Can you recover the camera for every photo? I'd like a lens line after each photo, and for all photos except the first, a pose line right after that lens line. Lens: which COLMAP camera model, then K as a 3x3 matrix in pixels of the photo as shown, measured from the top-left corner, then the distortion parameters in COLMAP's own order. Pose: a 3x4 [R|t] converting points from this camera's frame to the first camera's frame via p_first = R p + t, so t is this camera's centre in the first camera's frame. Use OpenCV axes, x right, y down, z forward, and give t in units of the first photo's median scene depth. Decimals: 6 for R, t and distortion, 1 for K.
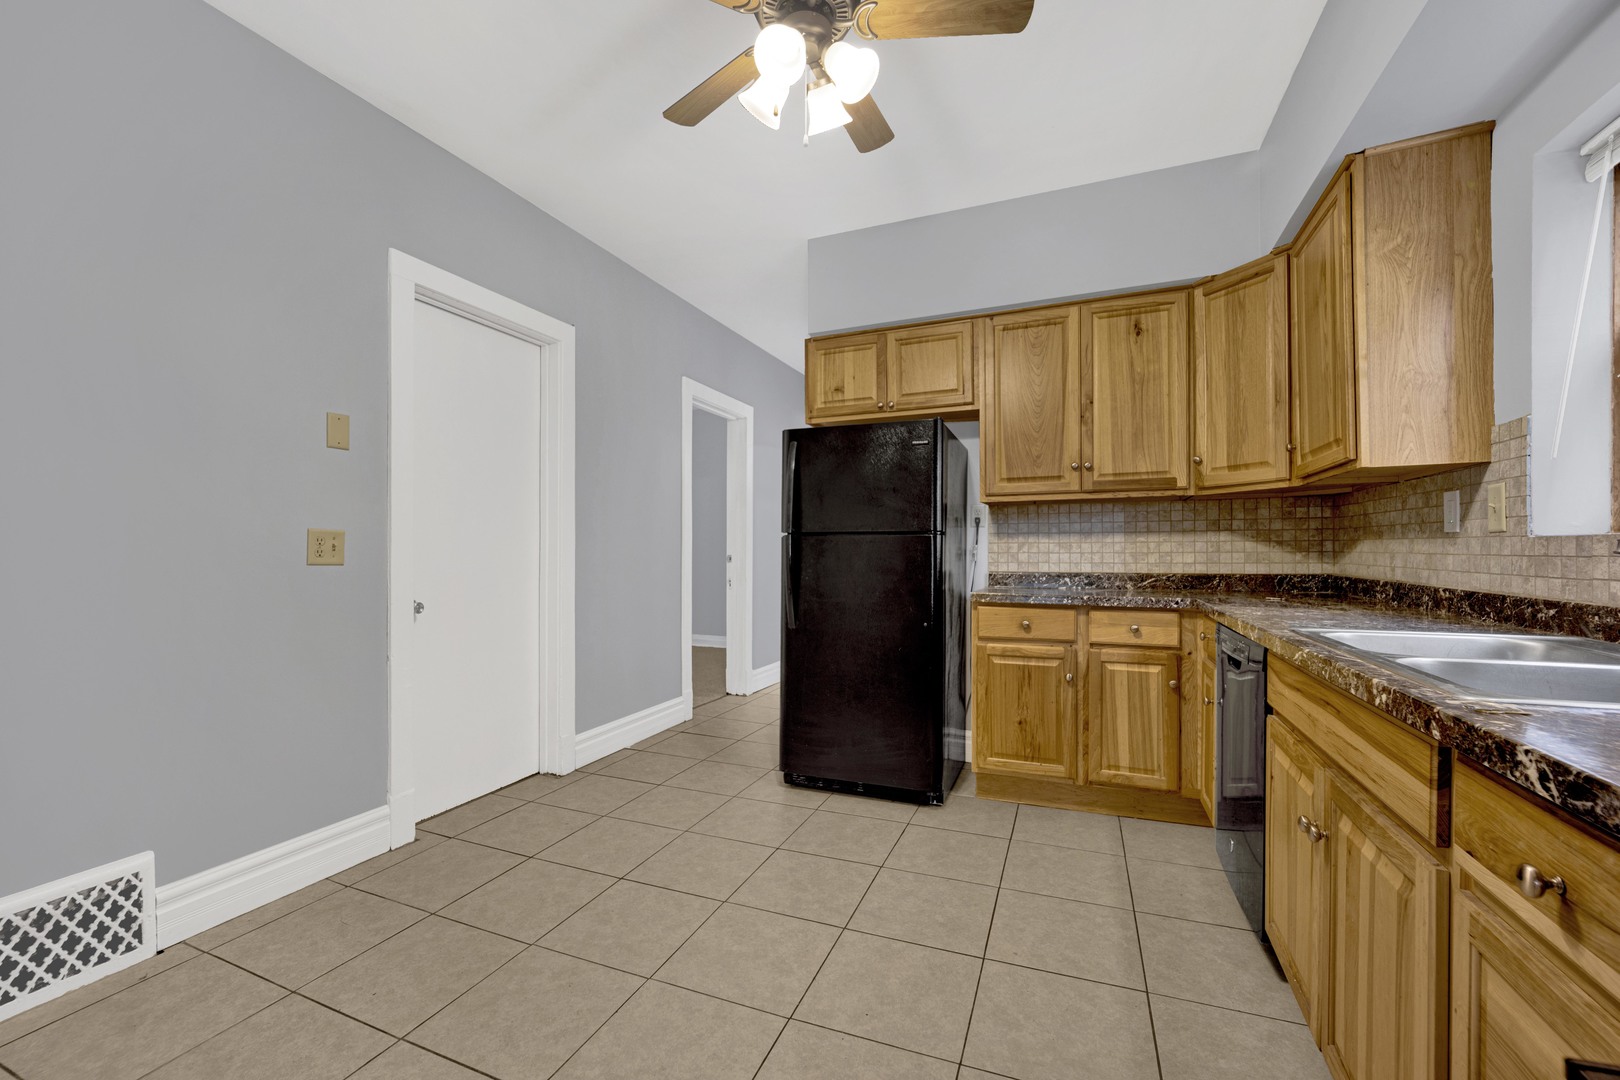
lens RADIAL K [[675.0, 0, 793.1], [0, 675.0, 540.7], [0, 0, 1]] dist [-0.020910, 0.000170]
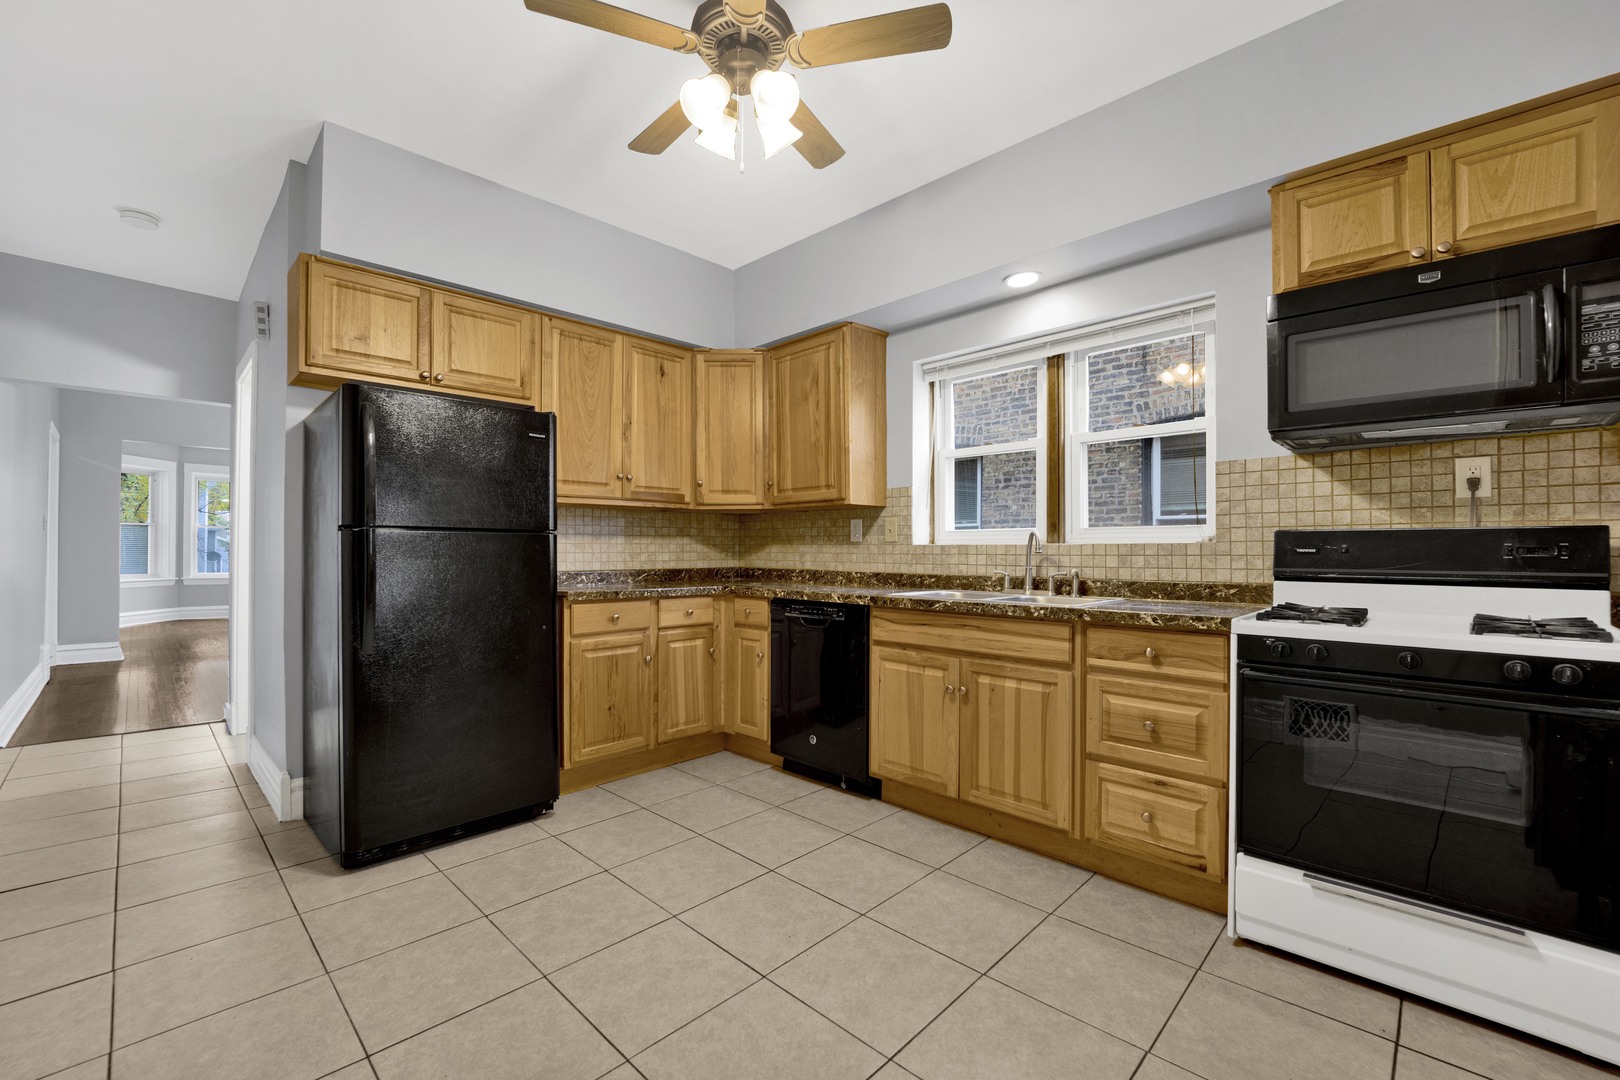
lens RADIAL K [[675.0, 0, 821.8], [0, 675.0, 546.5], [0, 0, 1]] dist [-0.020910, 0.000170]
pose [[0.344222, 0.009759, 0.938838, -0.572001], [-0.017004, 0.999847, -0.004159, 0.007366], [-0.938734, -0.014533, 0.344335, 0.308352]]
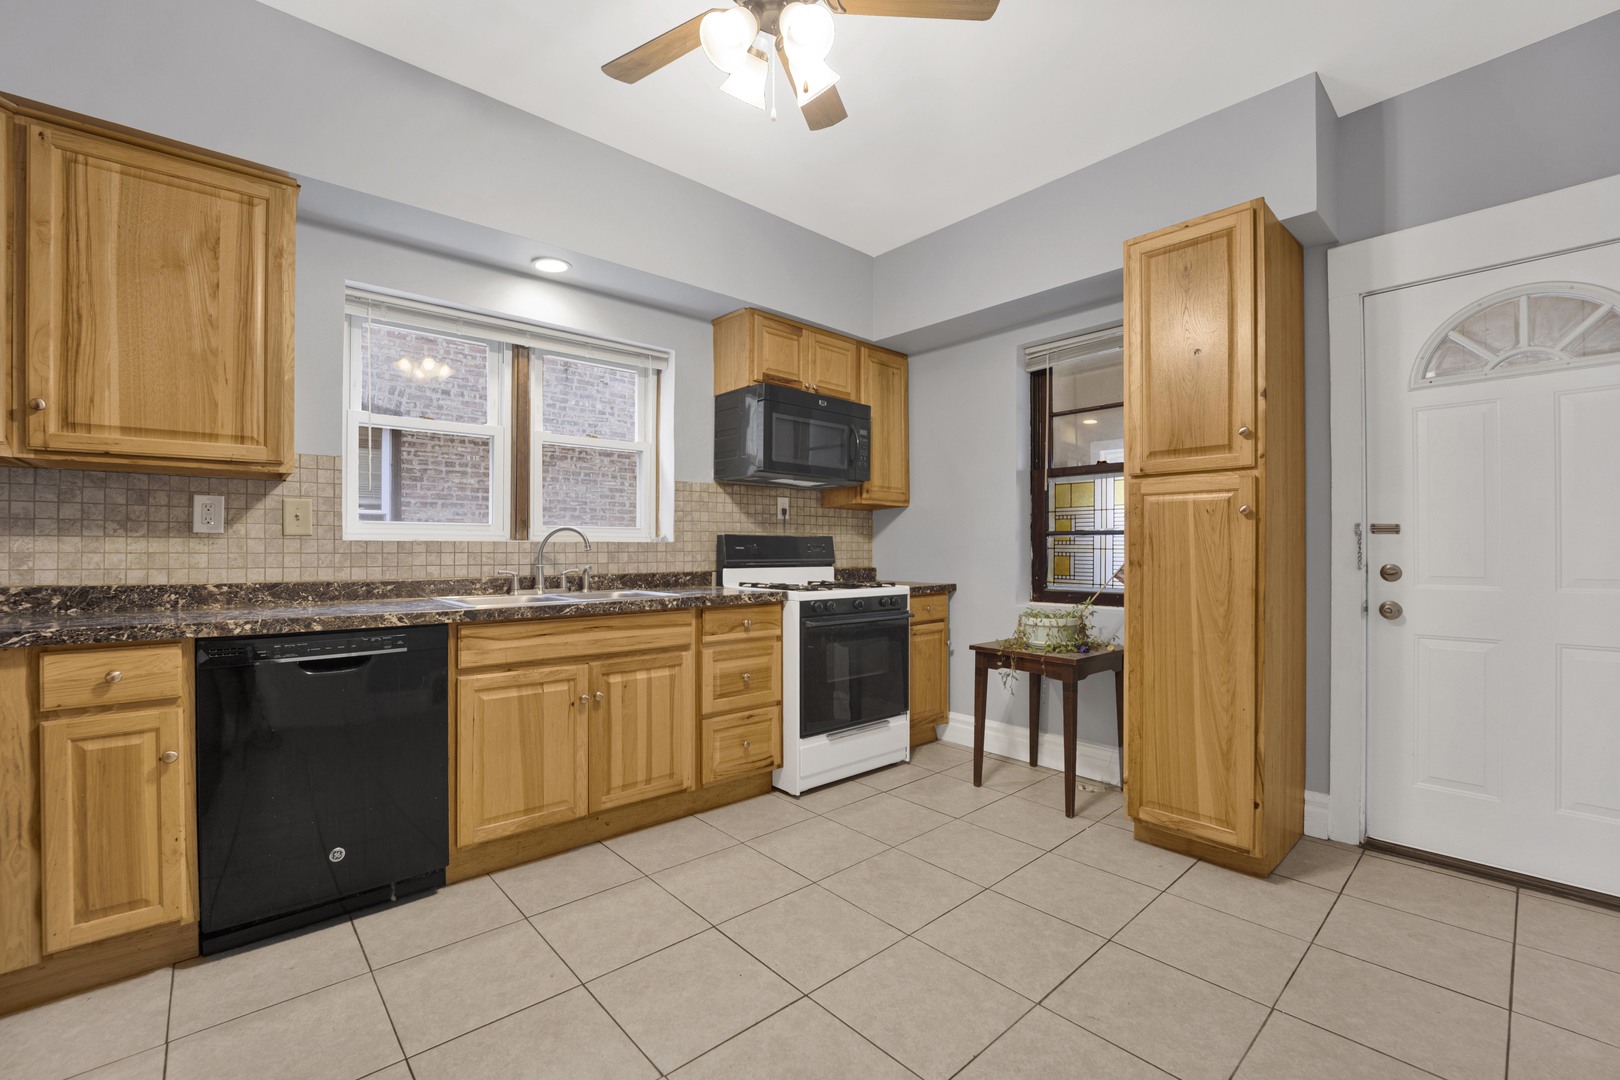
lens RADIAL K [[675.0, 0, 799.2], [0, 675.0, 544.1], [0, 0, 1]] dist [-0.020910, 0.000170]
pose [[-0.908574, 0.003950, 0.417705, -0.246236], [-0.005022, 0.999780, -0.020378, 0.016568], [-0.417693, -0.020613, -0.908354, 1.116846]]
